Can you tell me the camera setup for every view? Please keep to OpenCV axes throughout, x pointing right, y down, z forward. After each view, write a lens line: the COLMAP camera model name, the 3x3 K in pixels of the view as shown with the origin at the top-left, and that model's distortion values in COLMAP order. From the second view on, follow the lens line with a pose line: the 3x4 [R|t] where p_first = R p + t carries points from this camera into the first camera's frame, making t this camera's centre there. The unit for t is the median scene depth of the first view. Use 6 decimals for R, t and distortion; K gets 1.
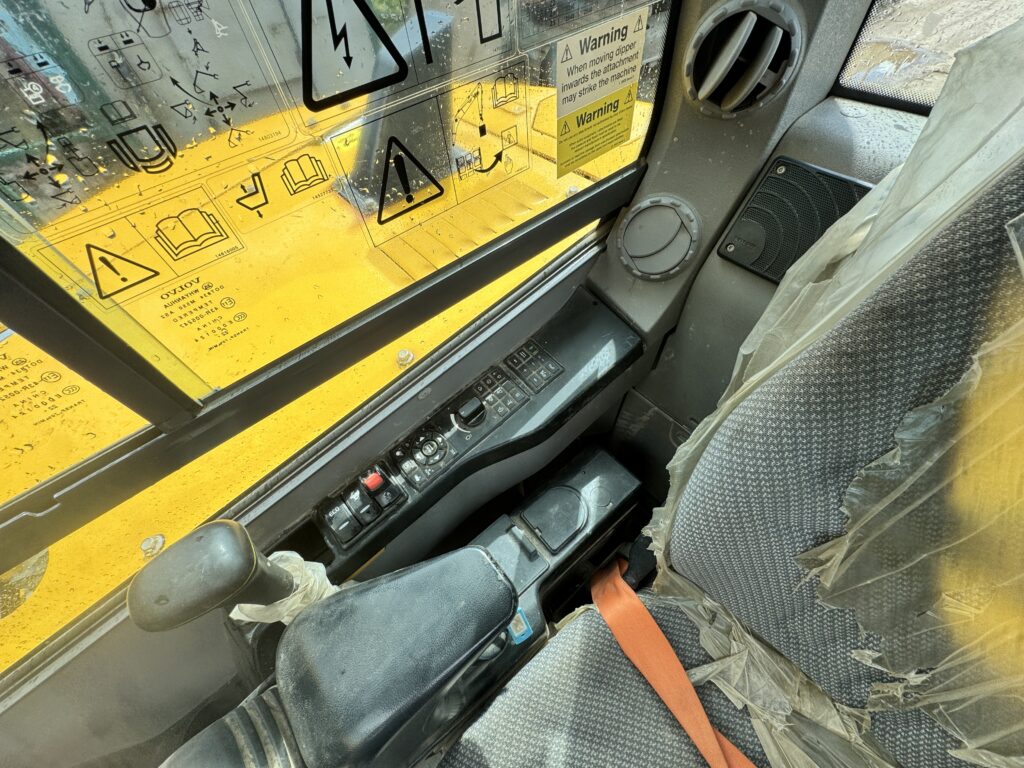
lens RADIAL K [[410.5, 0, 513.9], [0, 410.5, 383.4], [0, 0, 1]] dist [-0.003108, -0.000347]
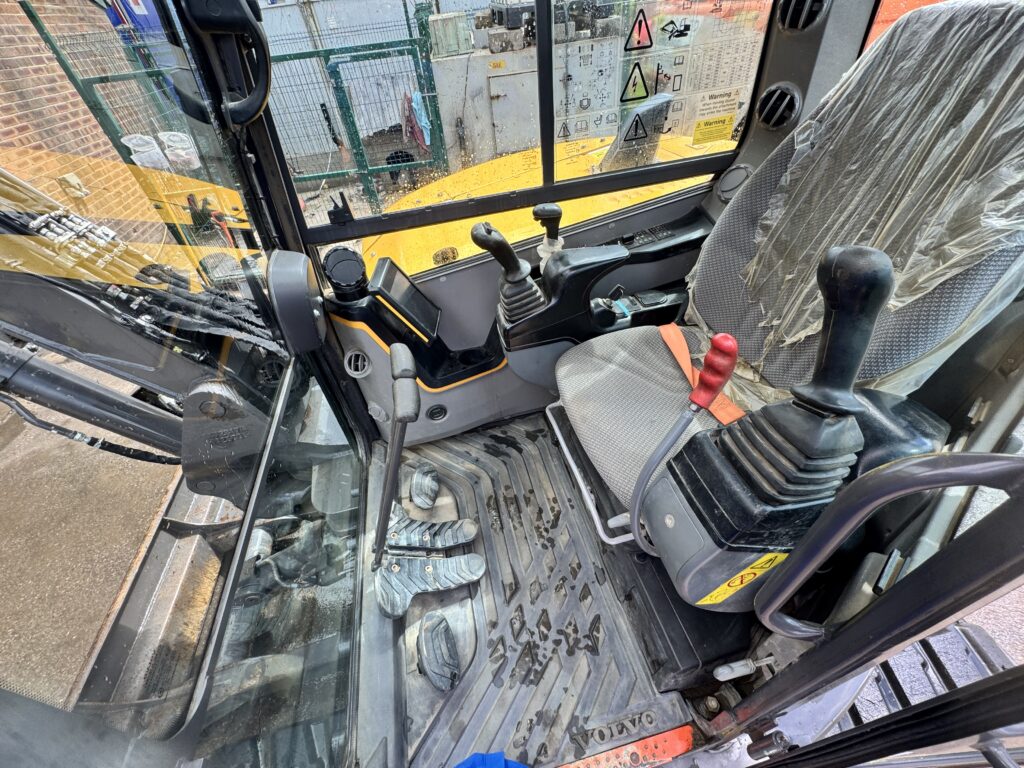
lens RADIAL K [[410.5, 0, 511.3], [0, 410.5, 385.5], [0, 0, 1]] dist [-0.003108, -0.000347]
pose [[0.891330, 0.291095, -0.347555, 0.452995], [-0.342885, 0.934381, -0.096762, 1.642047], [0.296582, 0.205418, 0.932654, -1.513901]]
